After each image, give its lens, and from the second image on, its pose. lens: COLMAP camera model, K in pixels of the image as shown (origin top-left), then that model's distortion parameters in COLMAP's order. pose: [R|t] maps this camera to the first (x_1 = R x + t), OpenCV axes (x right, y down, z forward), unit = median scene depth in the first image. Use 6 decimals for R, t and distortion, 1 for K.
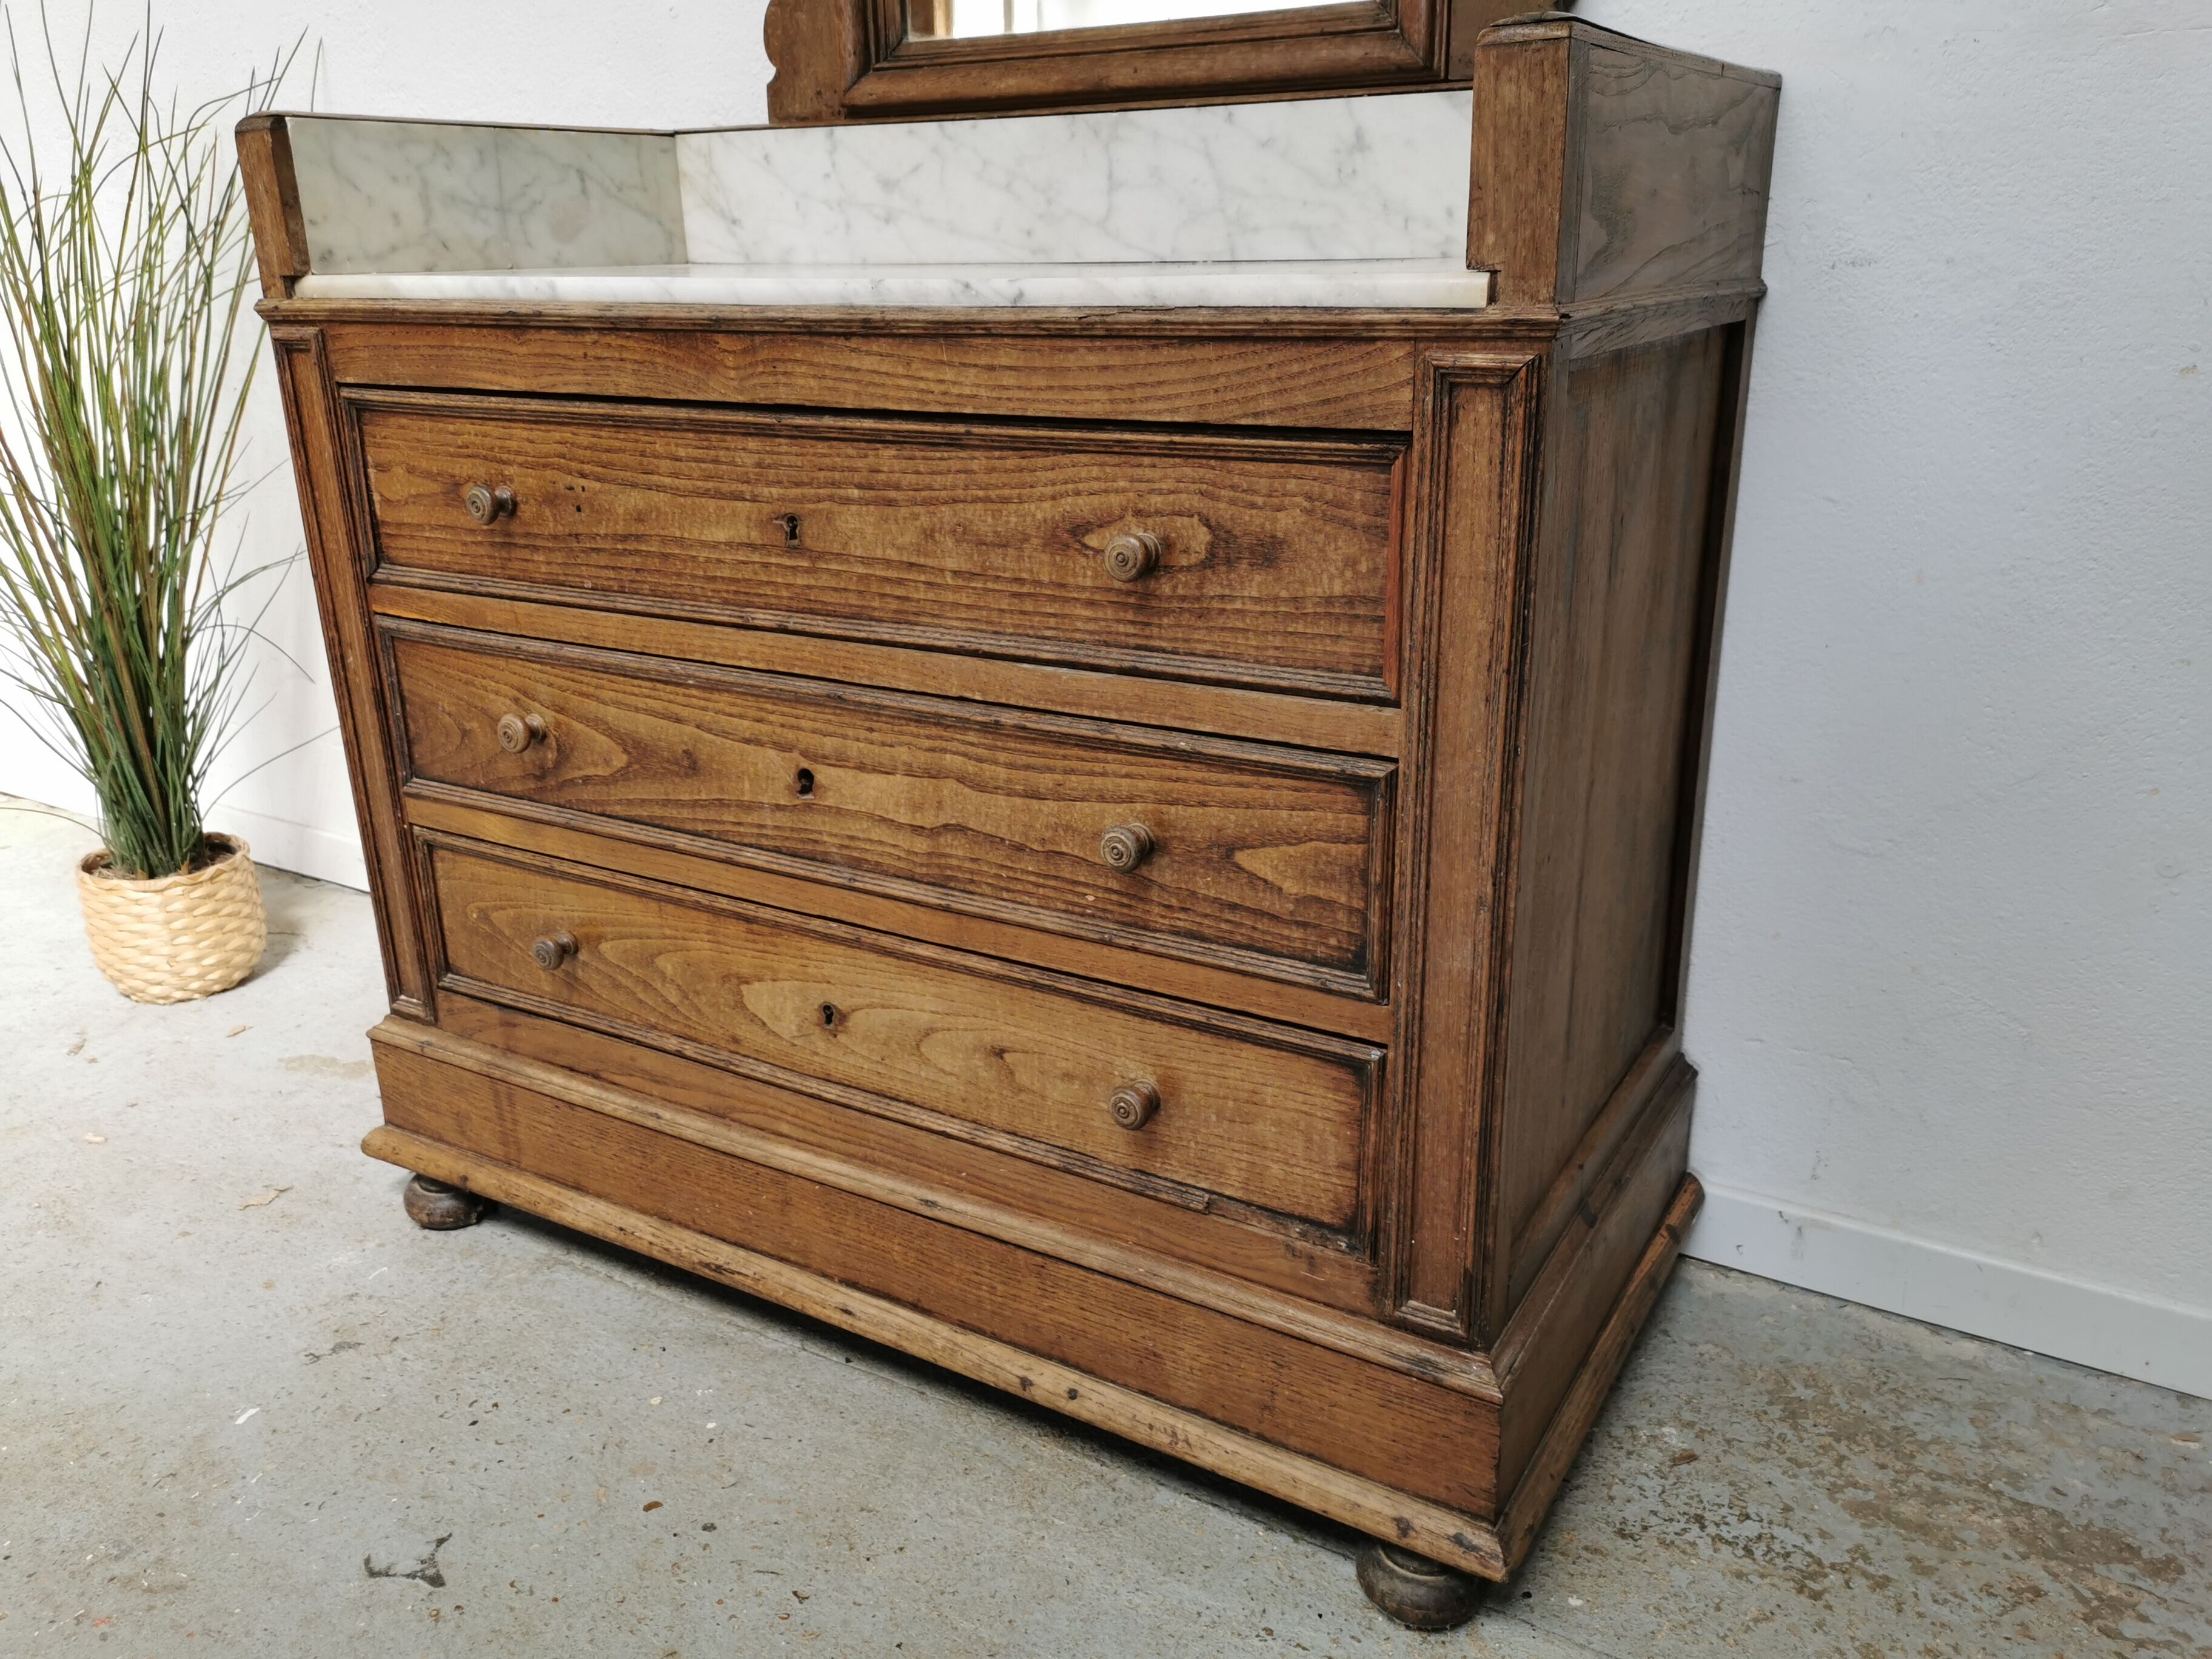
lens RADIAL K [[1710.5, 0, 1106.0], [0, 1710.5, 829.5], [0, 0, 1]] dist [0.061979, -0.069718]
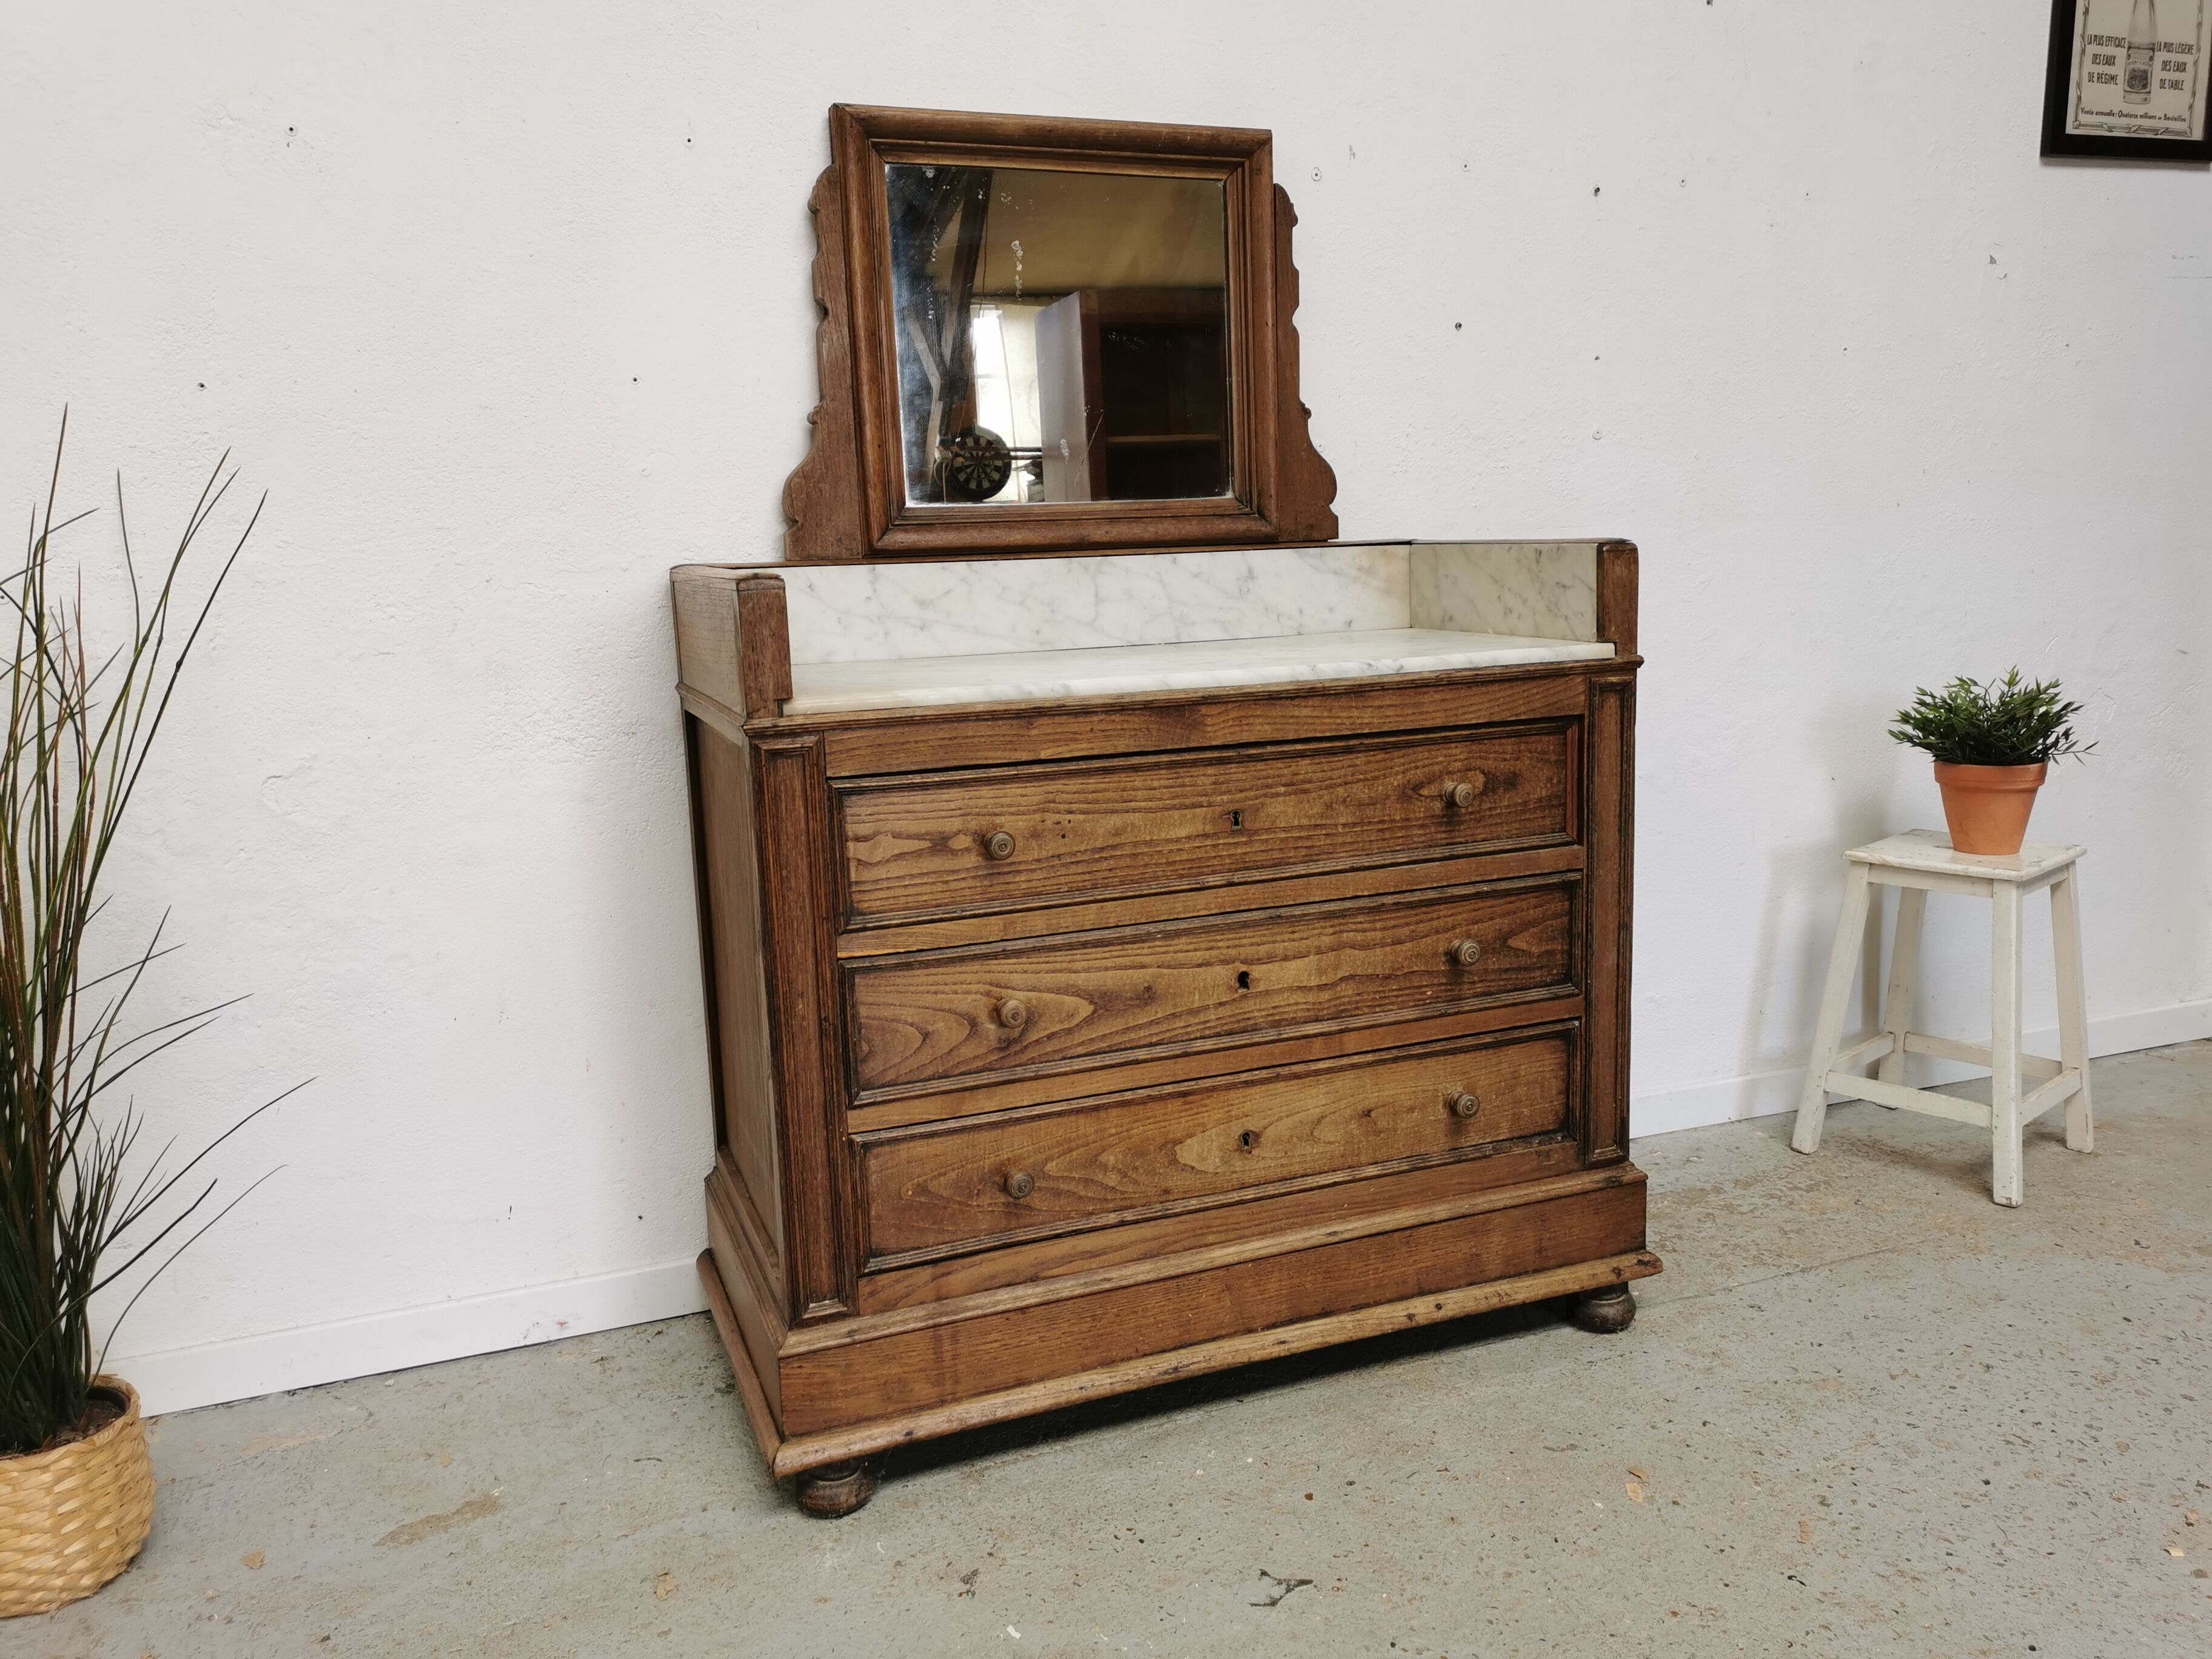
lens RADIAL K [[1694.0, 0, 1106.1], [0, 1694.0, 830.3], [0, 0, 1]] dist [0.065546, -0.056632]
pose [[0.610321, -0.140586, 0.779579, -1.421754], [0.279484, 0.959055, -0.045852, -0.121890], [-0.741213, 0.245864, 0.624623, 0.108378]]
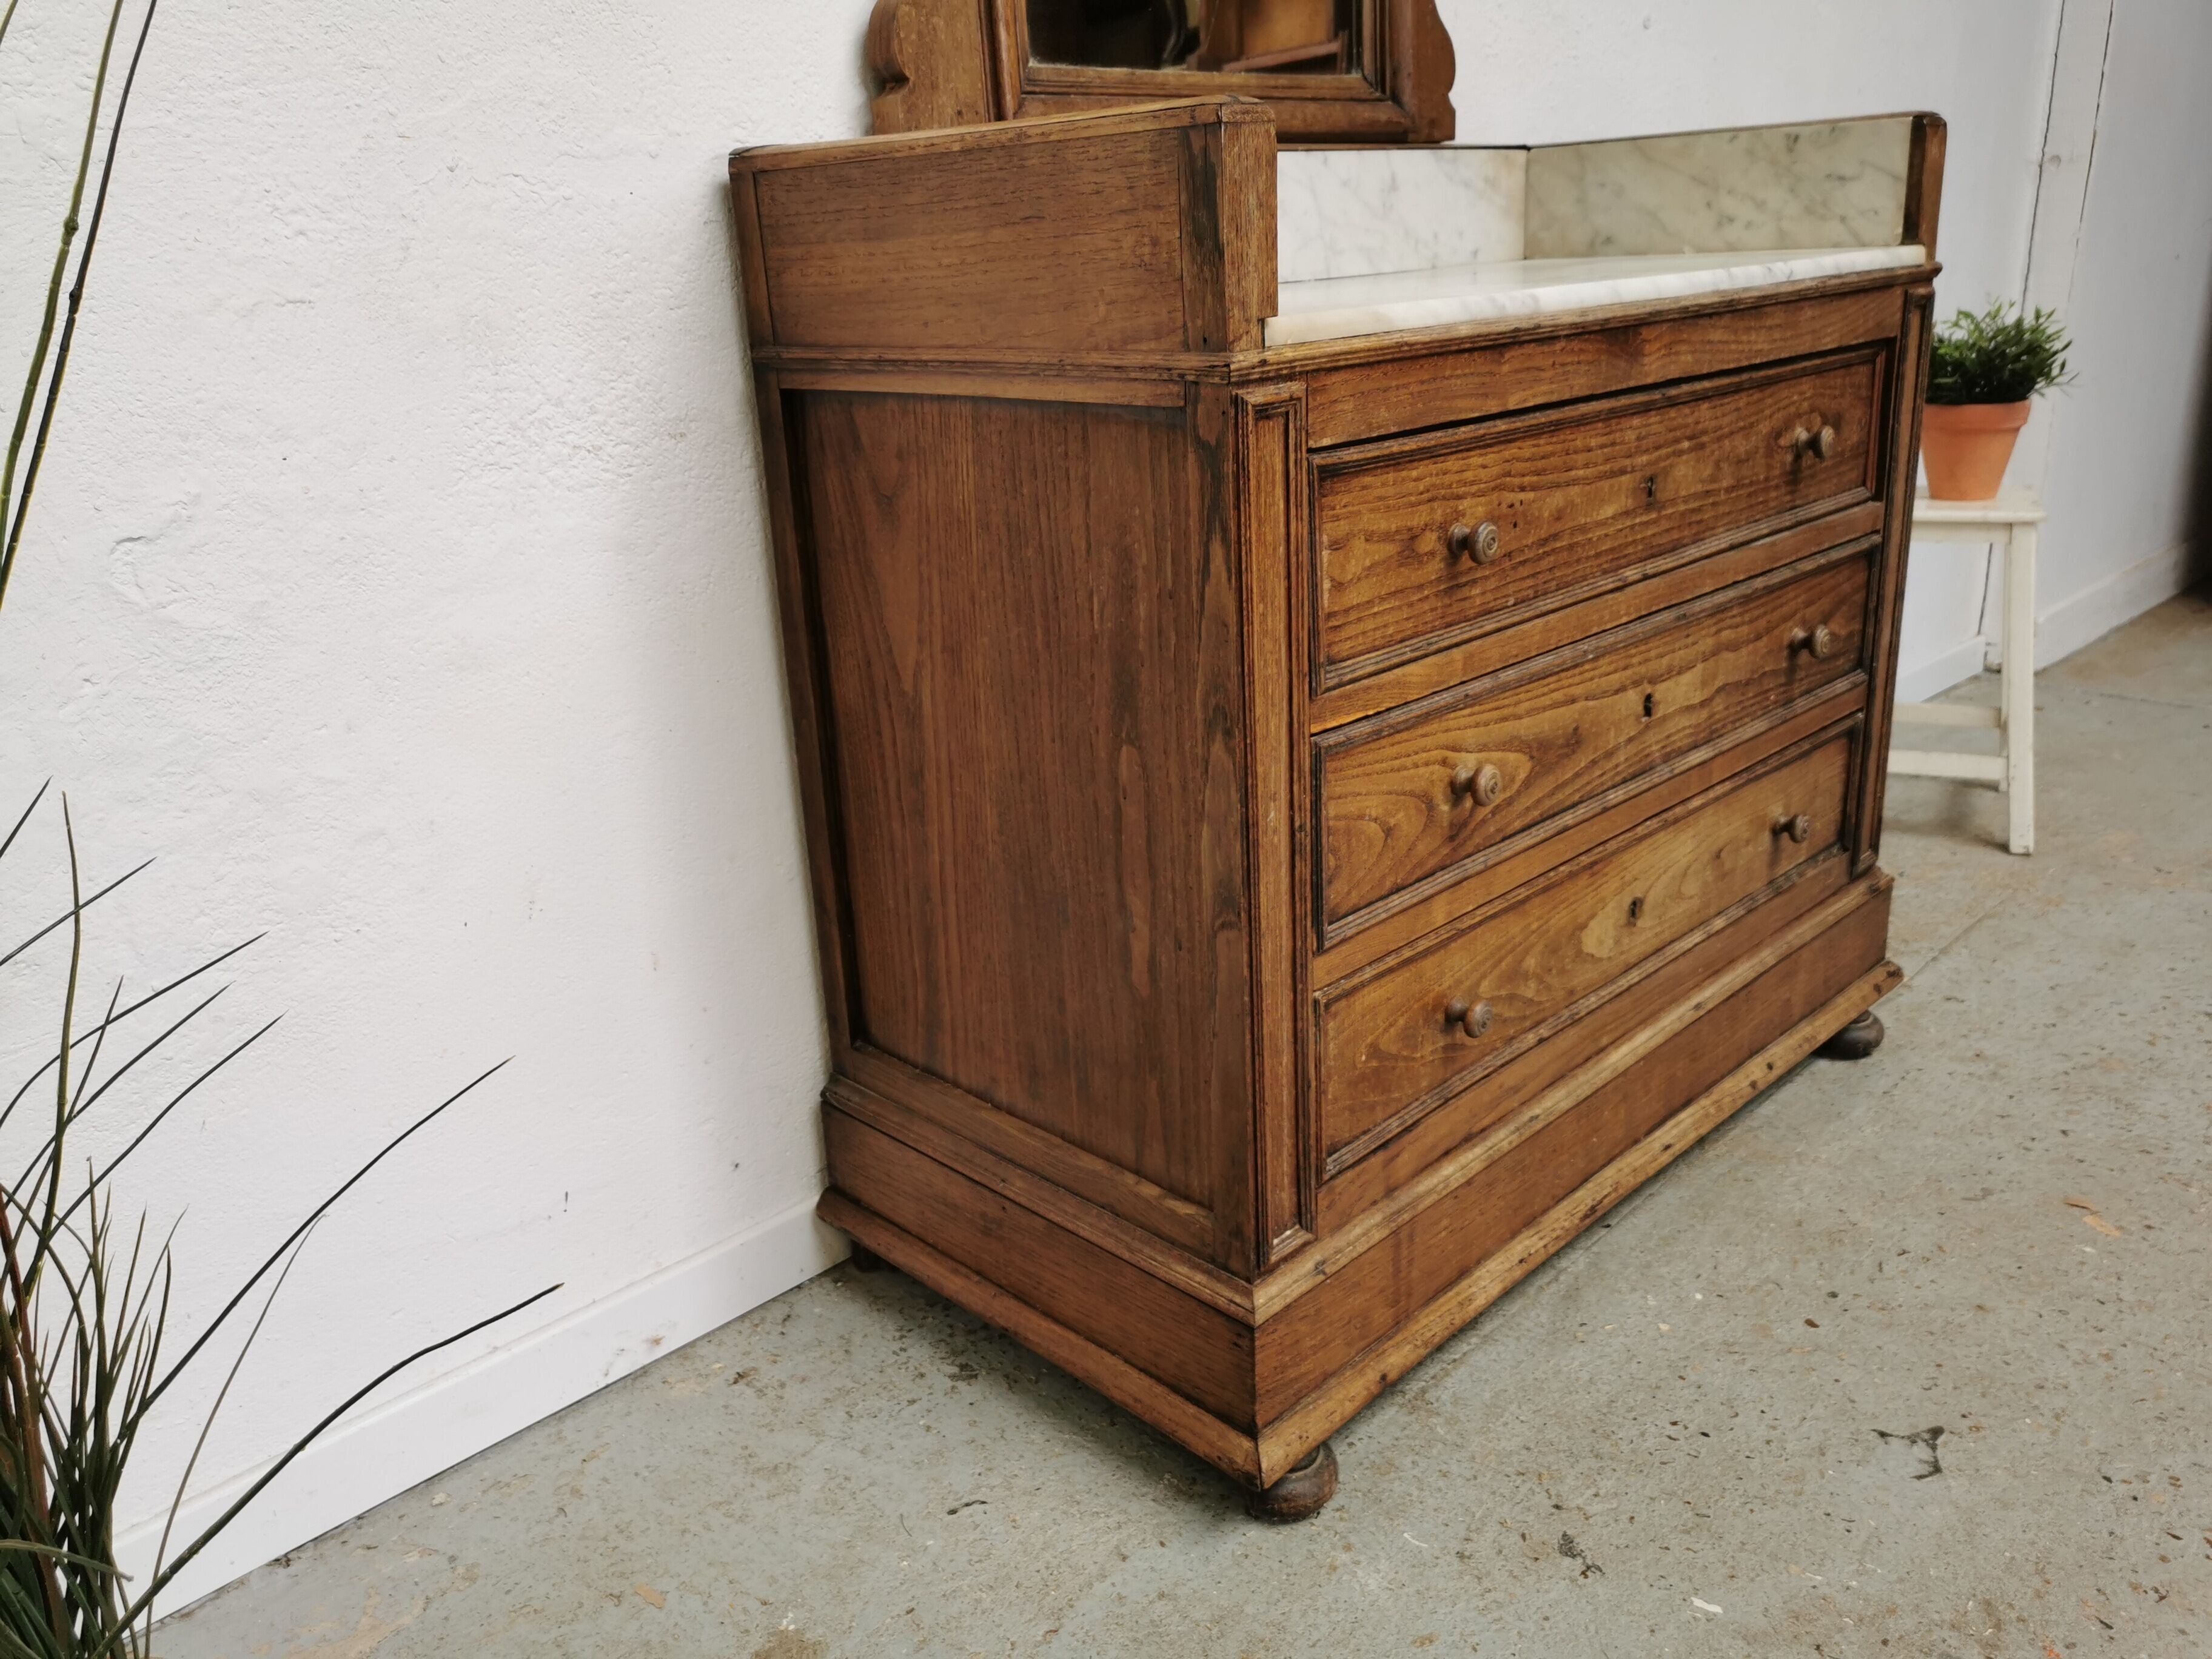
lens RADIAL K [[1710.5, 0, 1106.0], [0, 1710.5, 829.5], [0, 0, 1]] dist [0.061979, -0.069718]
pose [[0.244812, -0.309893, 0.918713, -1.372036], [0.360385, 0.908743, 0.210497, -0.331633], [-0.900105, 0.279558, 0.334152, 0.967353]]
